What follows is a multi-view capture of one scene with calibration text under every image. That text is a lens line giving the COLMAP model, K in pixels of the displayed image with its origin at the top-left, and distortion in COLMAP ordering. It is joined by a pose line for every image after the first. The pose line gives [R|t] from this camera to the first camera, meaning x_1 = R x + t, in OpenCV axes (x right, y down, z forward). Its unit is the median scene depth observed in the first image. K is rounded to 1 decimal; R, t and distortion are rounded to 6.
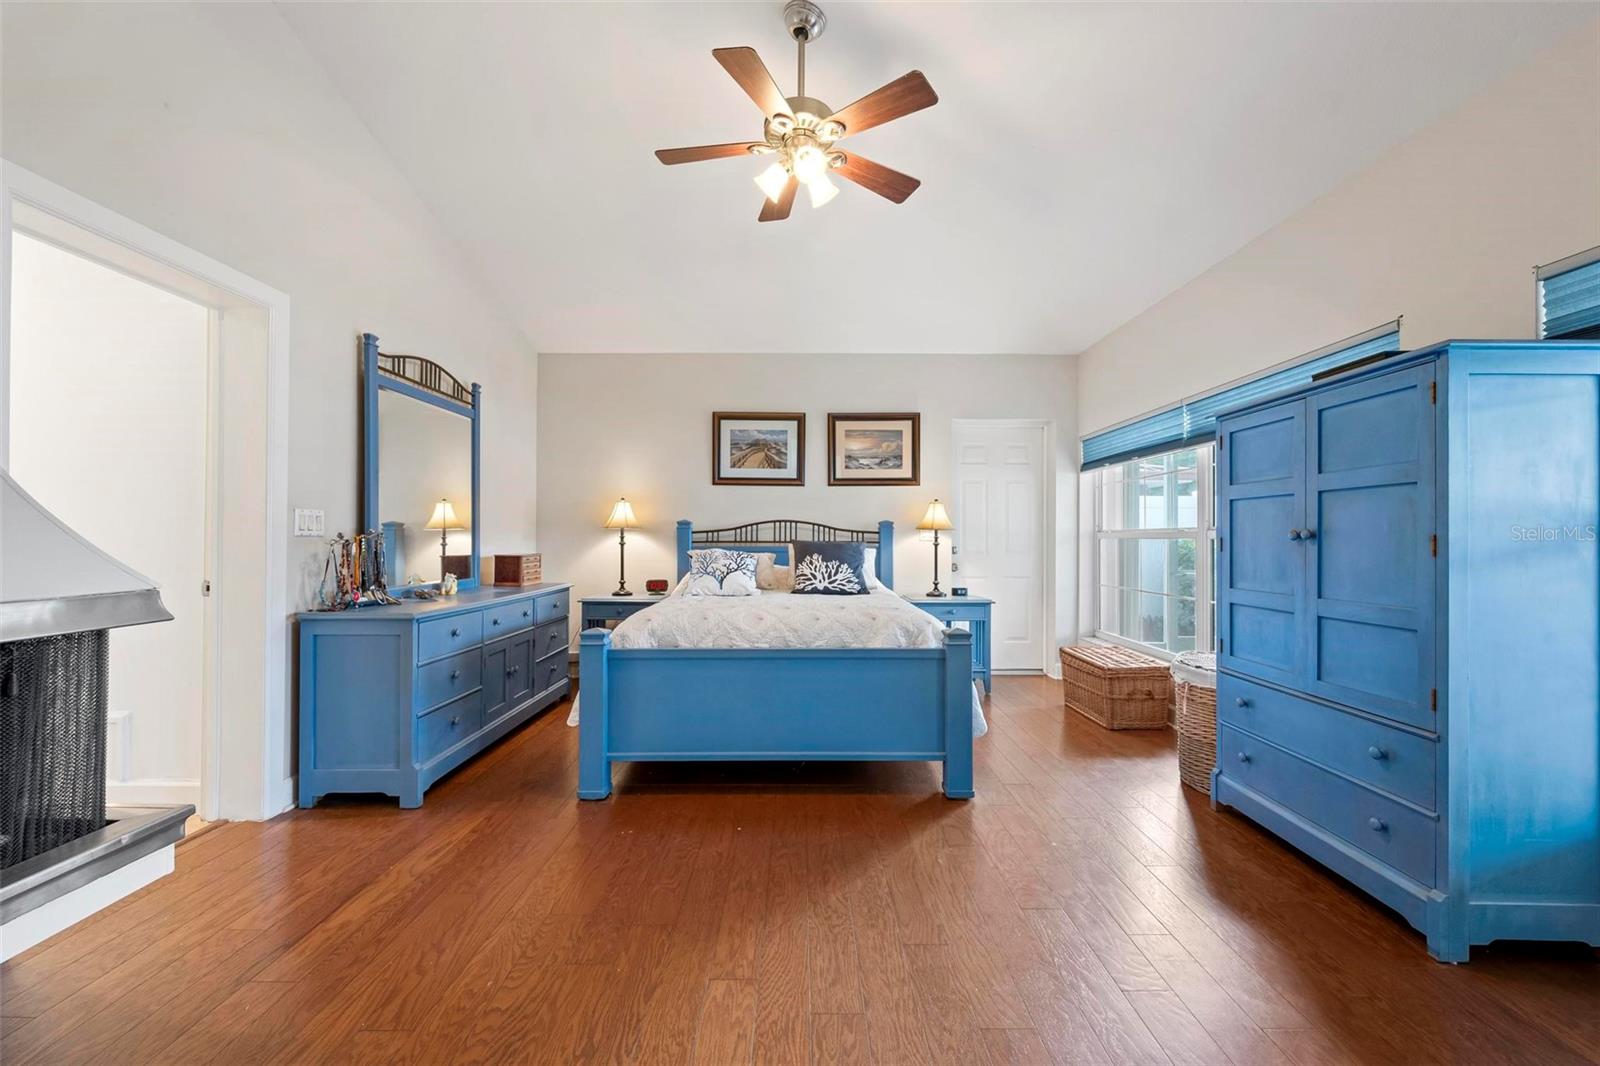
lens RADIAL K [[638.2, 0, 786.2], [0, 638.2, 532.9], [0, 0, 1]] dist [-0.000264, -0.000029]
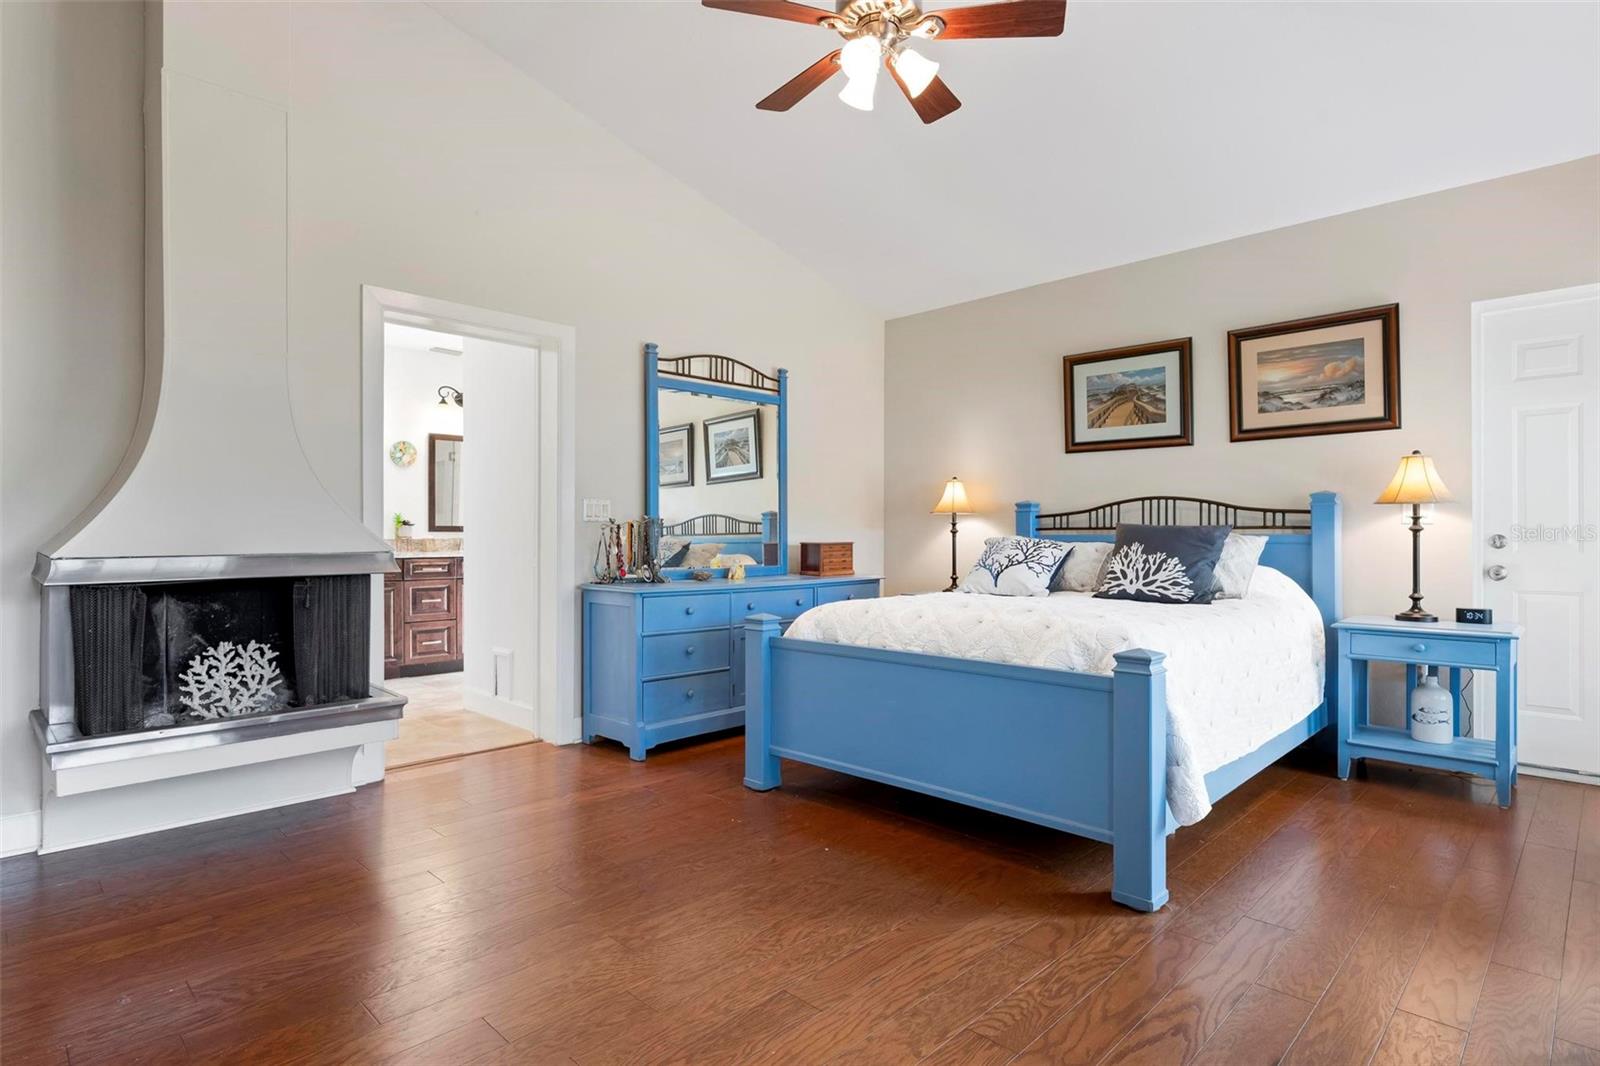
lens RADIAL K [[819.1, 0, 799.9], [0, 819.1, 535.7], [0, 0, 1]] dist [-0.004507, 0.001017]
pose [[0.715612, -0.002100, -0.698495, 0.417796], [0.008006, 0.999954, 0.005196, 0.018088], [0.698453, -0.009311, 0.715596, 0.109277]]
